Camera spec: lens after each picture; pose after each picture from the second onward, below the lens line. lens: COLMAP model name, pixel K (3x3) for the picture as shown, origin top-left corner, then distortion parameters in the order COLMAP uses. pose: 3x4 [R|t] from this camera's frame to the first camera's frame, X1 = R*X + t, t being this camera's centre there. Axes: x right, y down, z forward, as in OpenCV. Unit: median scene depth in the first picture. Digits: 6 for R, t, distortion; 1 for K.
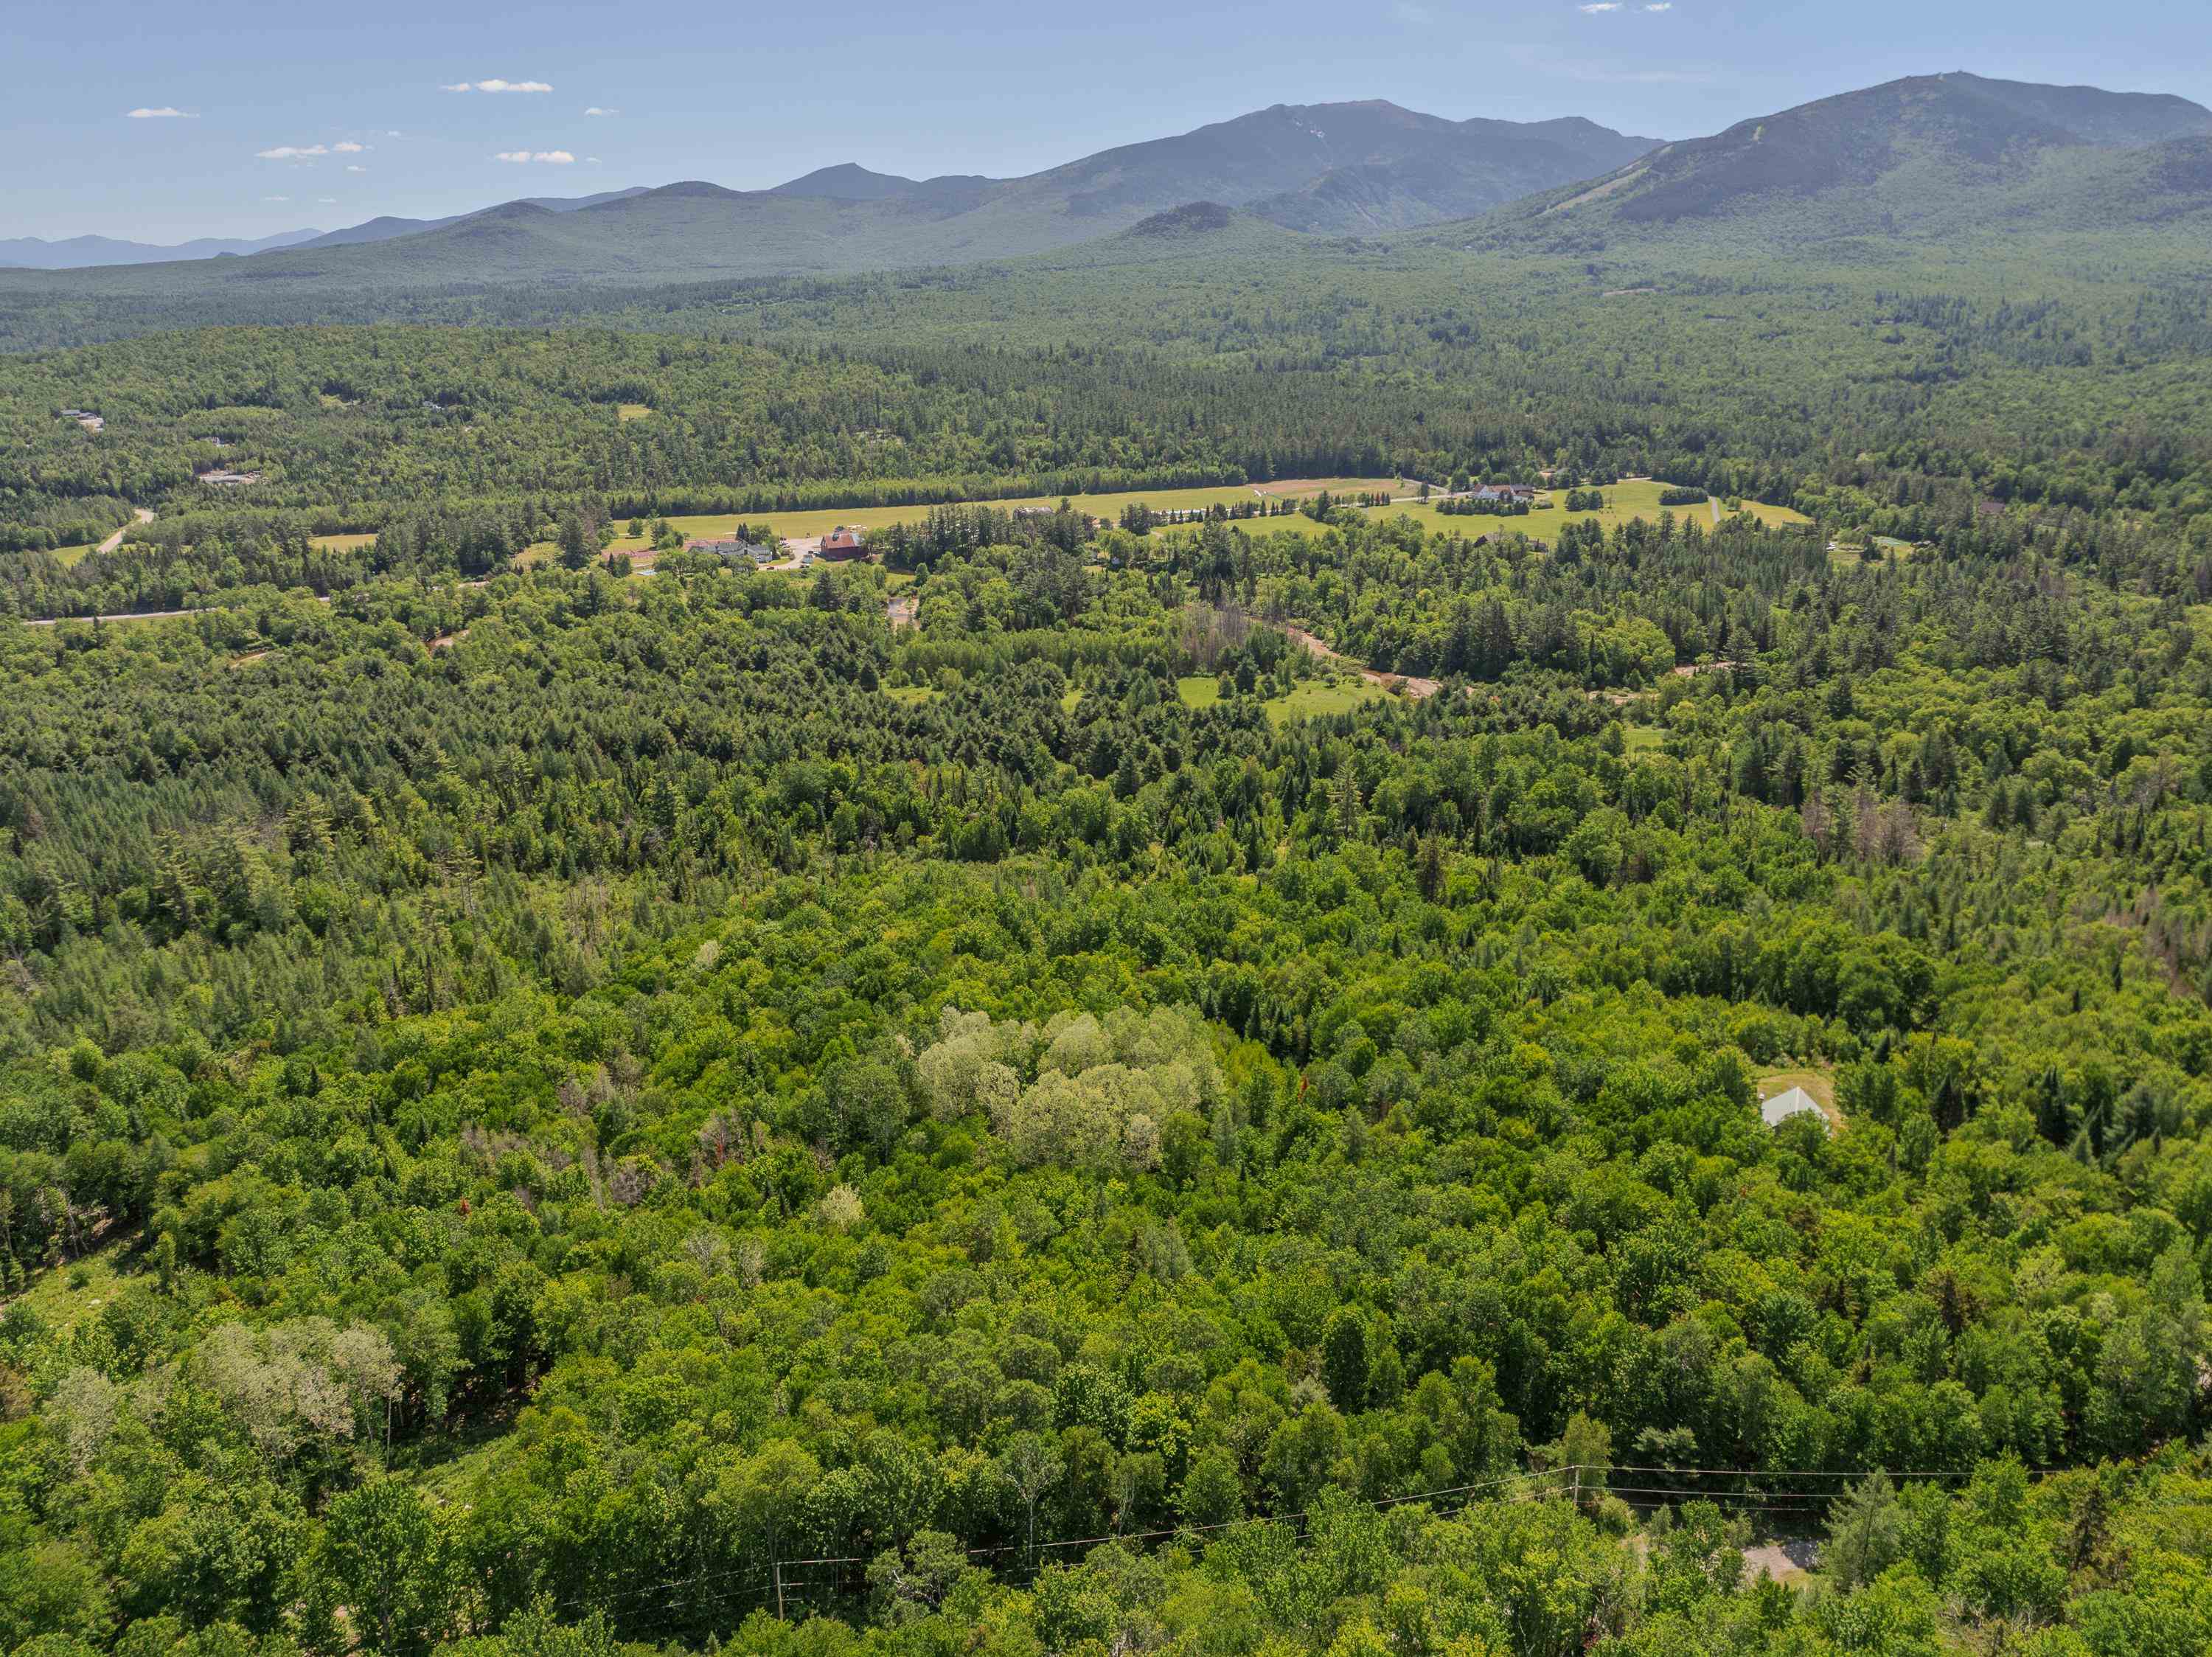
lens RADIAL K [[1530.7, 0, 1103.4], [0, 1530.7, 901.3], [0, 0, 1]] dist [-0.034763, -0.004051]
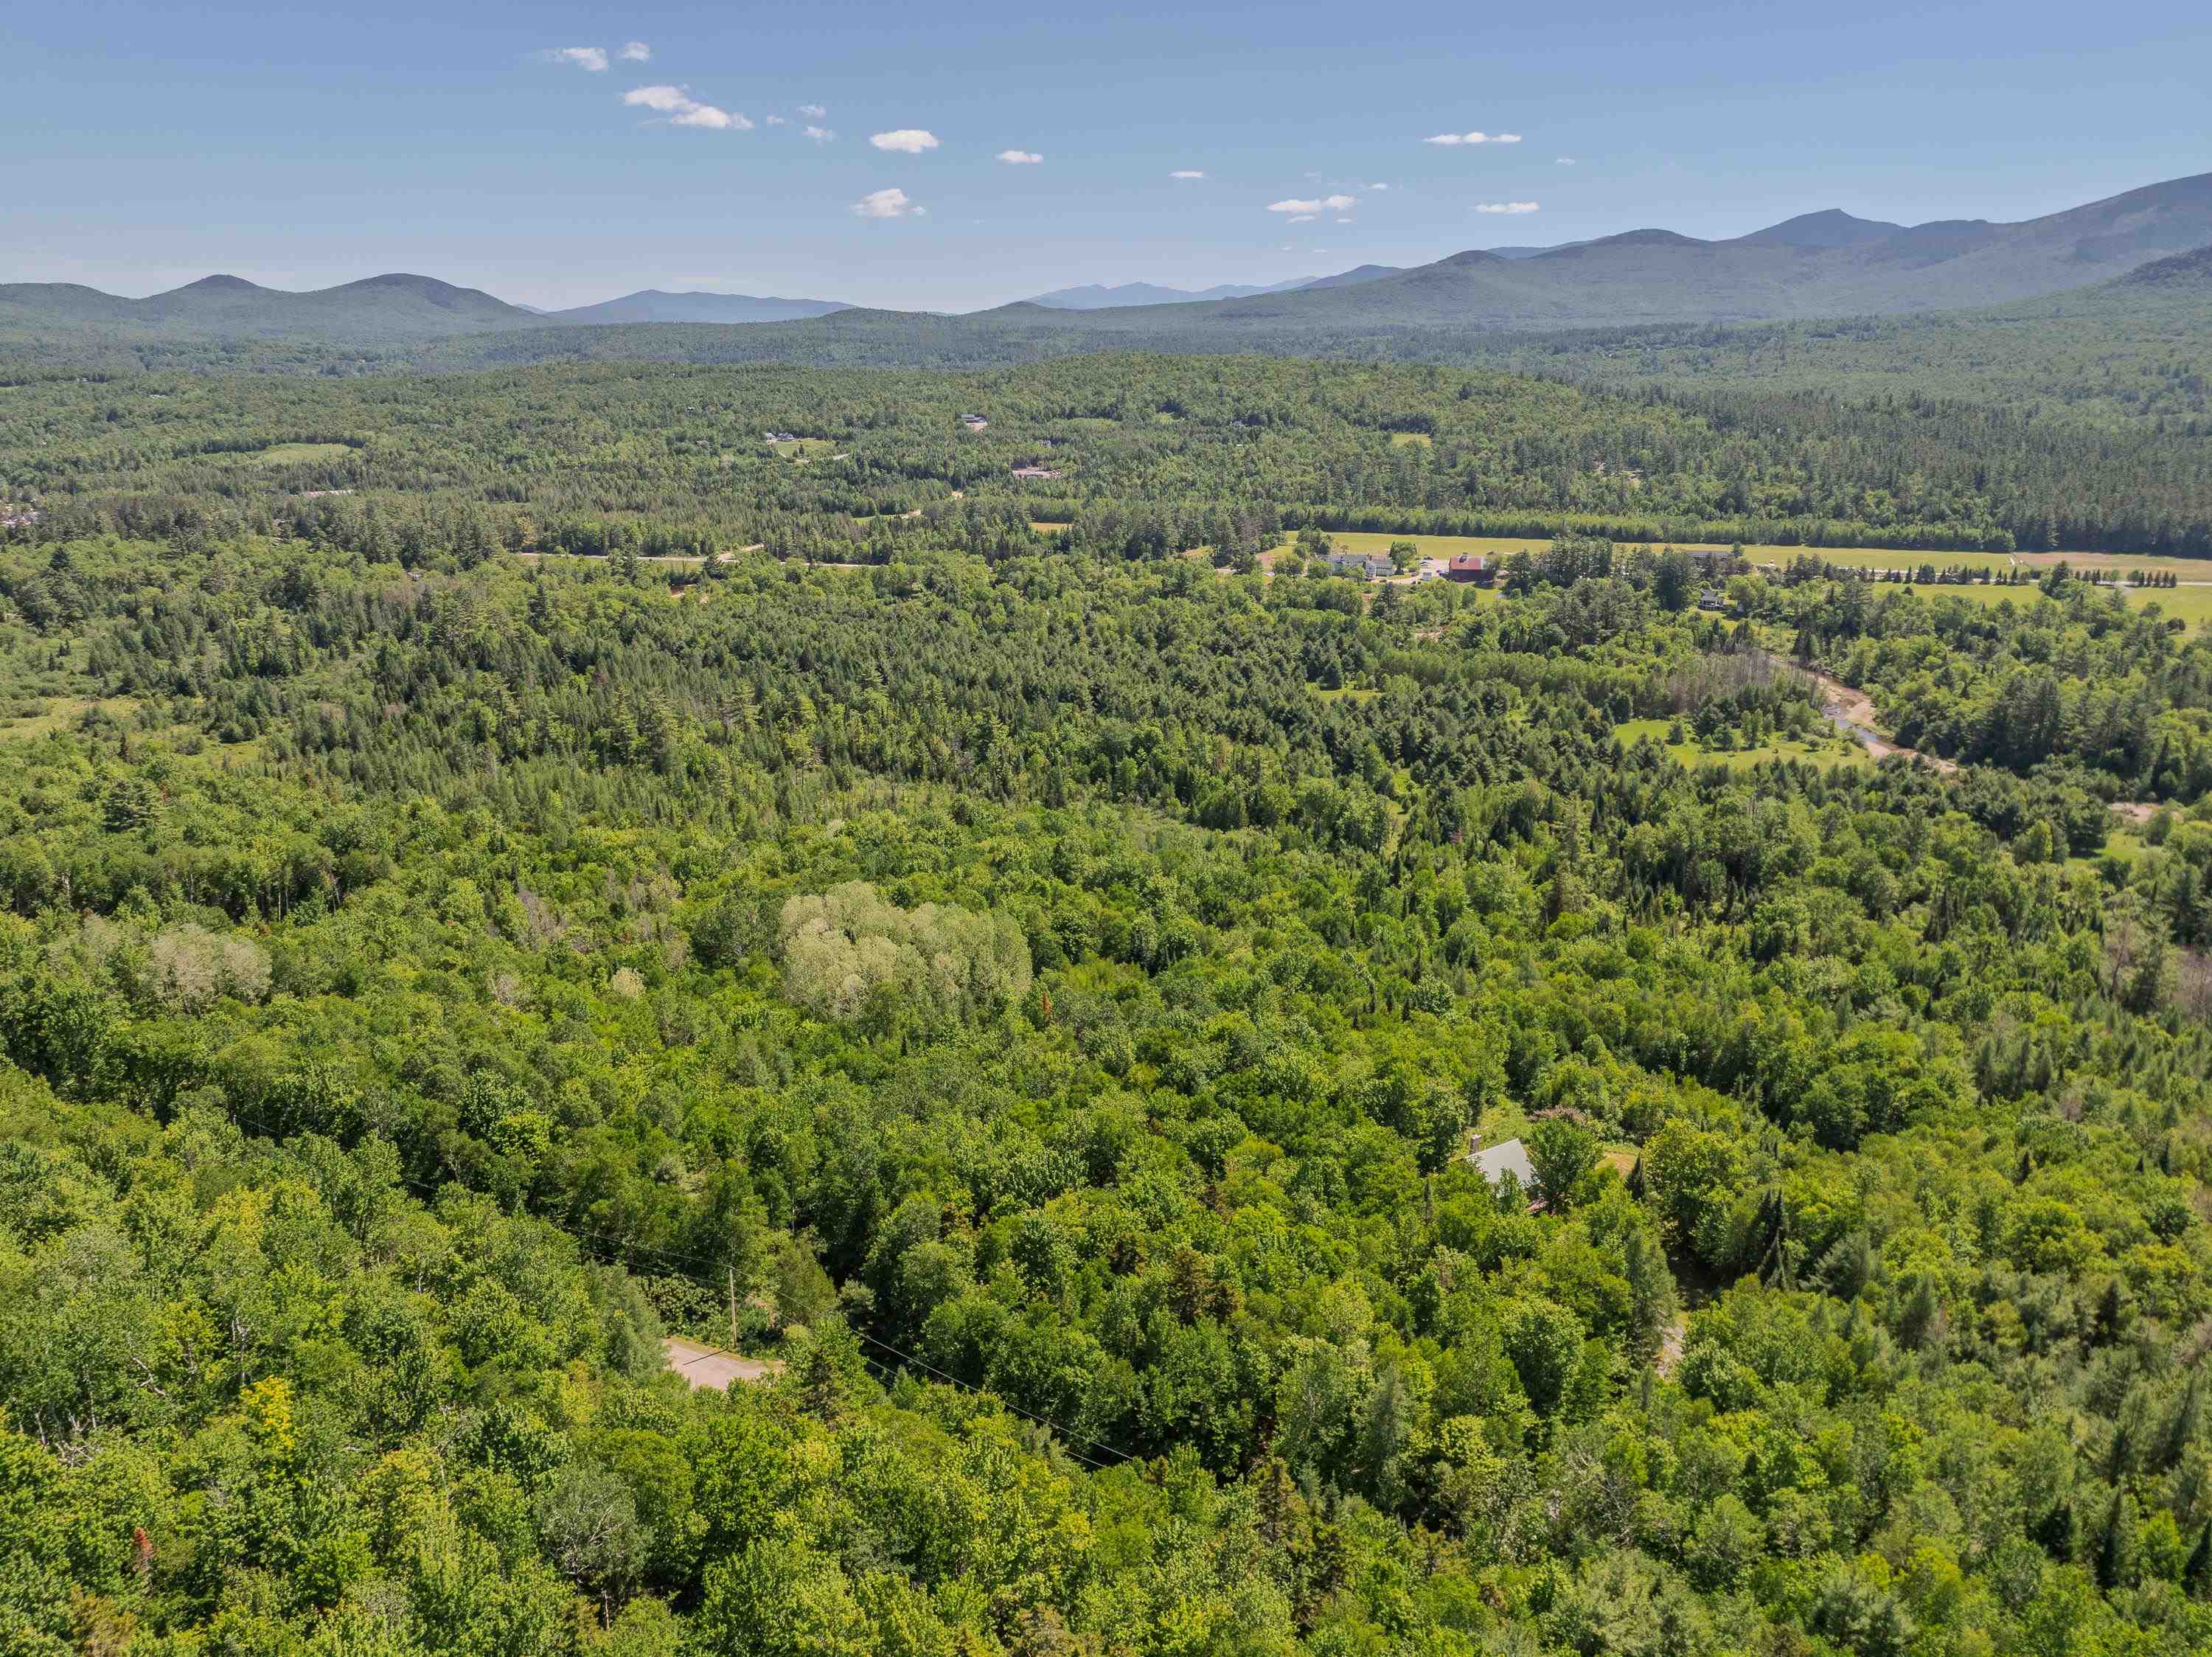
lens RADIAL K [[1530.7, 0, 1103.4], [0, 1530.7, 901.3], [0, 0, 1]] dist [-0.034763, -0.004051]
pose [[0.834296, 0.194019, -0.516049, 0.277231], [-0.208463, 0.977554, 0.030509, 0.004207], [0.510385, 0.082124, 0.856015, 0.038401]]
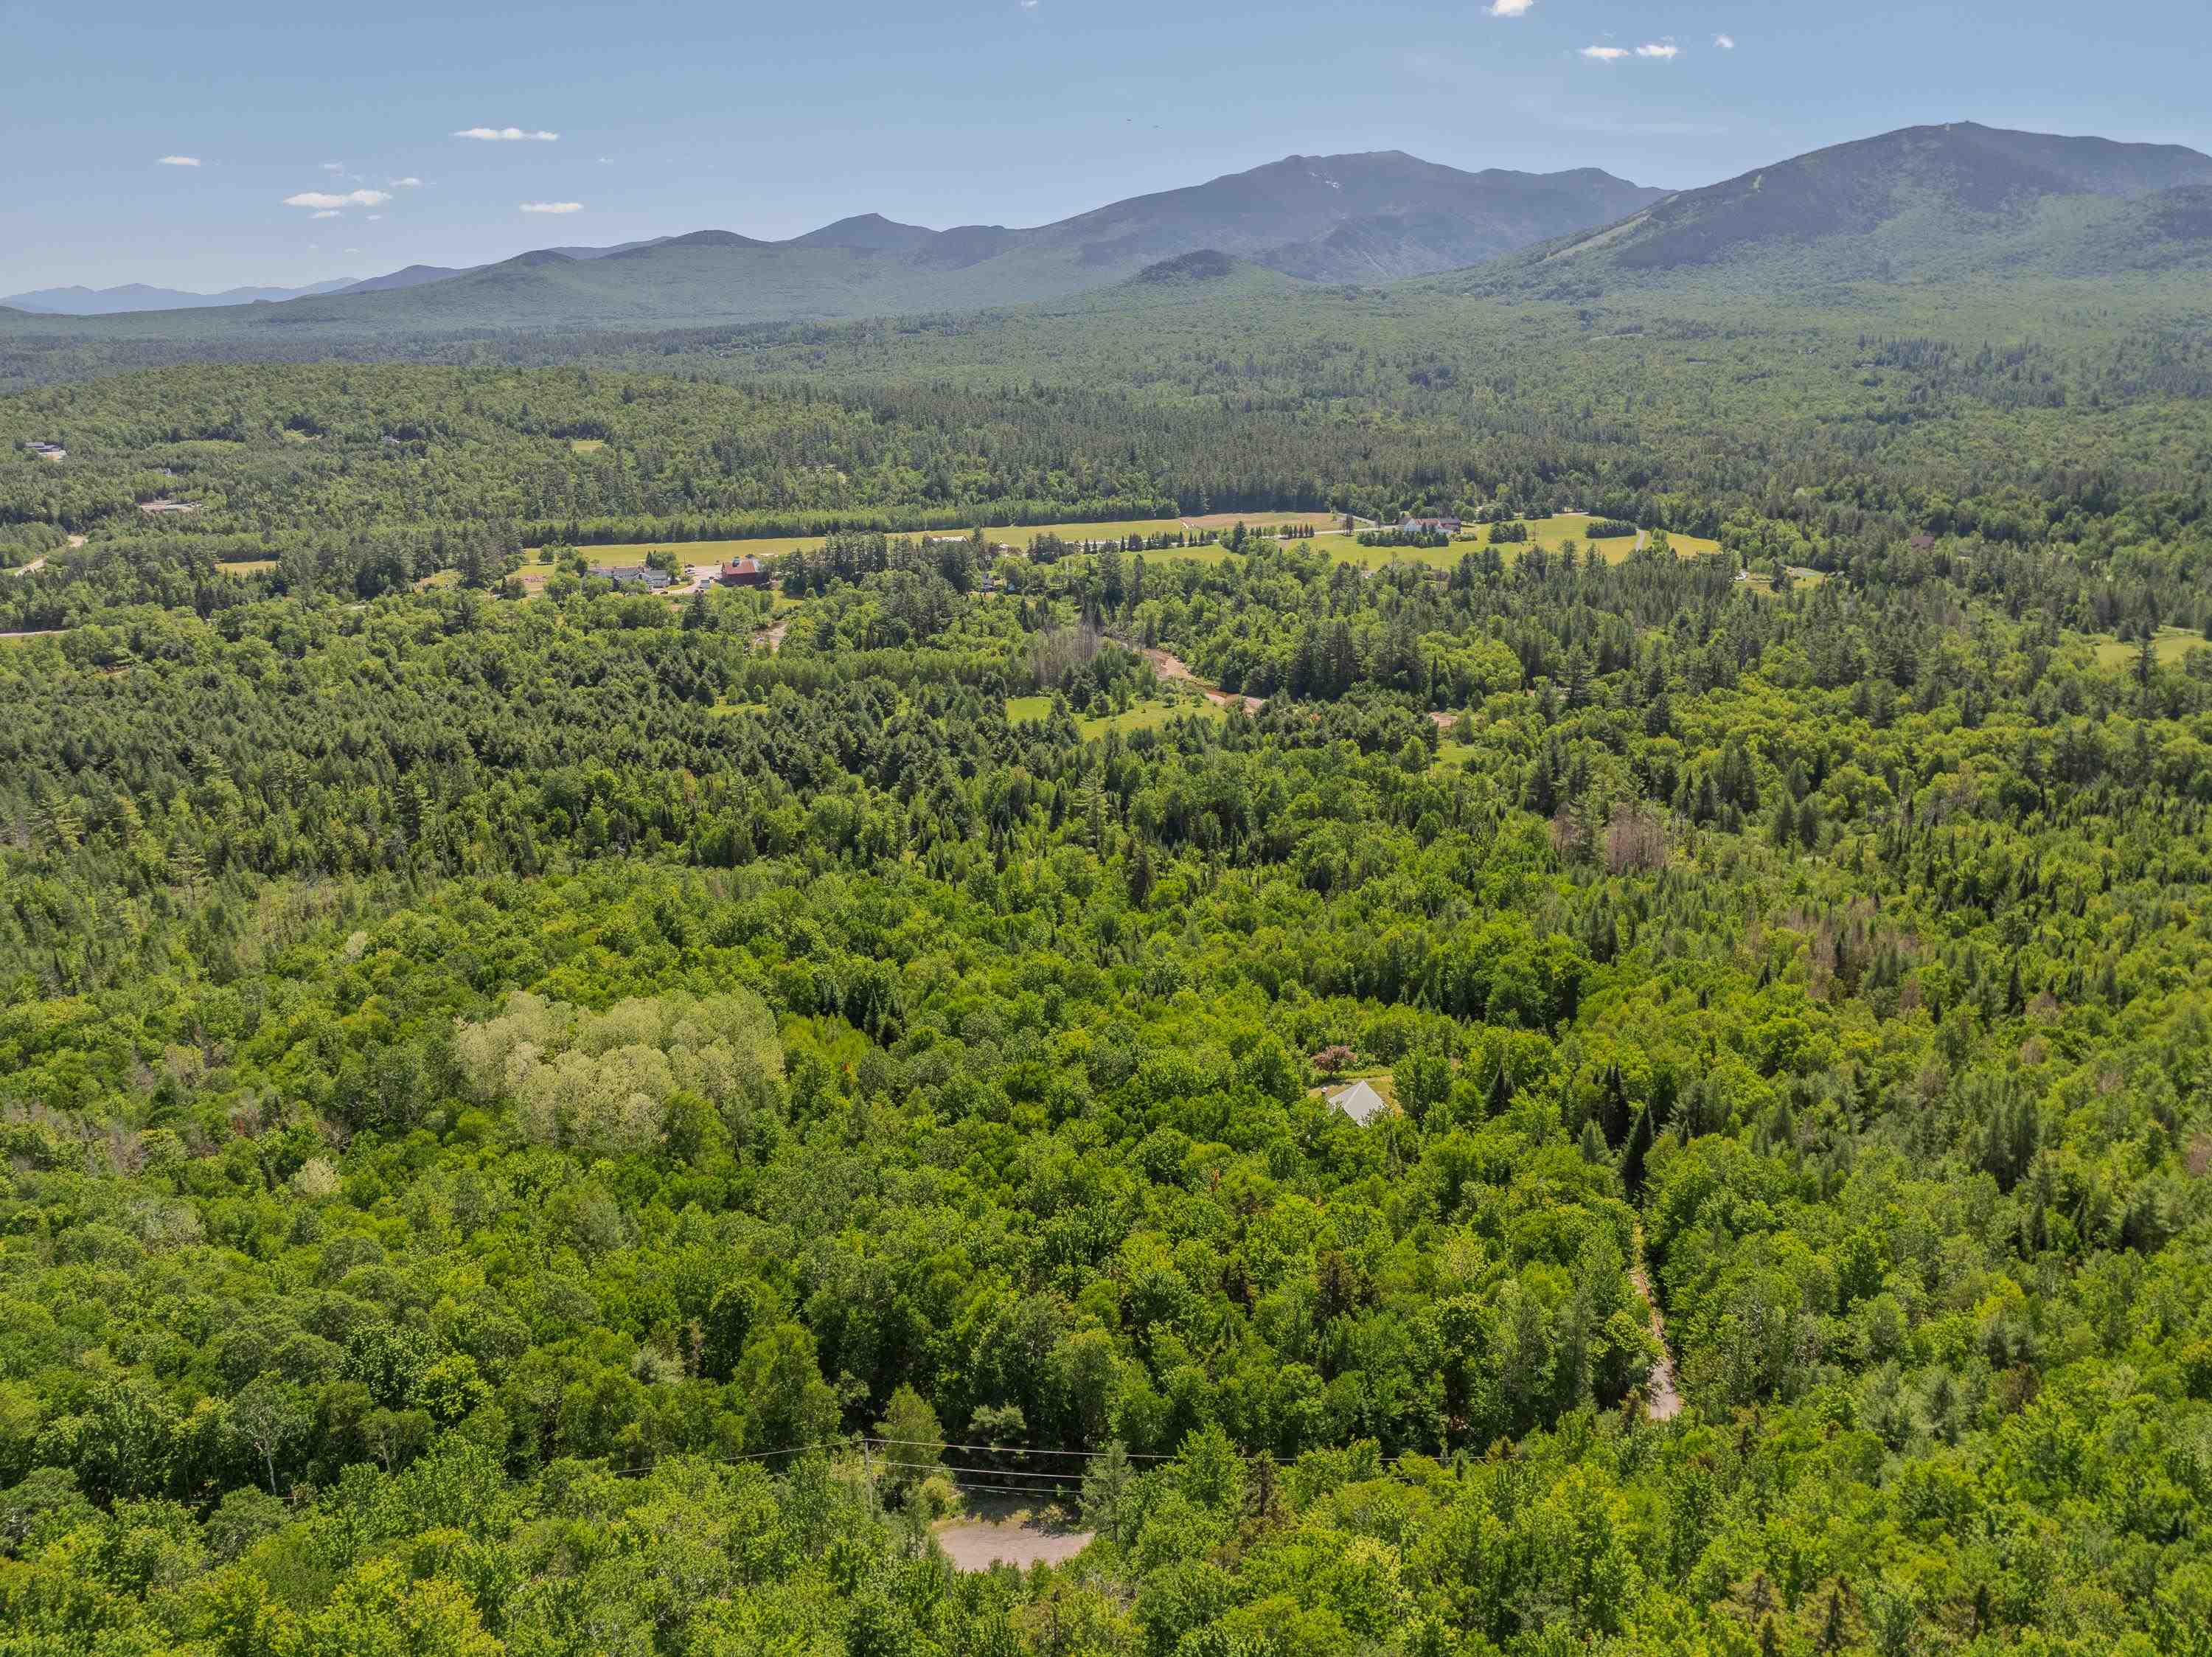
lens RADIAL K [[1530.7, 0, 1103.4], [0, 1530.7, 901.3], [0, 0, 1]] dist [-0.034763, -0.004051]
pose [[0.999817, 0.008404, -0.017165, 0.123330], [-0.008896, 0.999545, -0.028821, 0.015217], [0.016915, 0.028969, 0.999437, 0.008756]]
